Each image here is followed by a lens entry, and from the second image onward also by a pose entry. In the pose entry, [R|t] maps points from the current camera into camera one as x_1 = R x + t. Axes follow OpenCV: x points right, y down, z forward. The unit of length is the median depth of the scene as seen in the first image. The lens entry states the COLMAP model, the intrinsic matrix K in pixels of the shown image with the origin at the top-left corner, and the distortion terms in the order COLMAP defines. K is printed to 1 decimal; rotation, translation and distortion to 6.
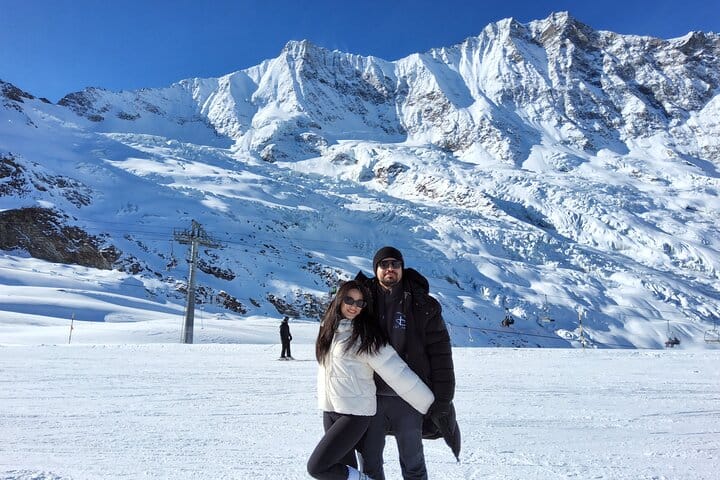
lens RADIAL K [[548.7, 0, 362.6], [0, 548.7, 270.7], [0, 0, 1]] dist [0.052915, -0.084446]
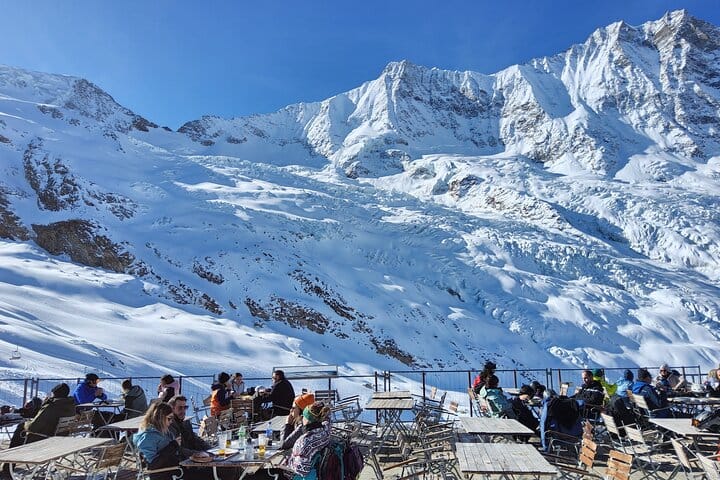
lens RADIAL K [[548.7, 0, 358.9], [0, 548.7, 256.4], [0, 0, 1]] dist [0.052915, -0.084446]
pose [[0.969525, 0.013417, -0.244626, 0.101094], [-0.026218, 0.998447, -0.049146, 0.002810], [0.243586, 0.054062, 0.968371, -0.002177]]
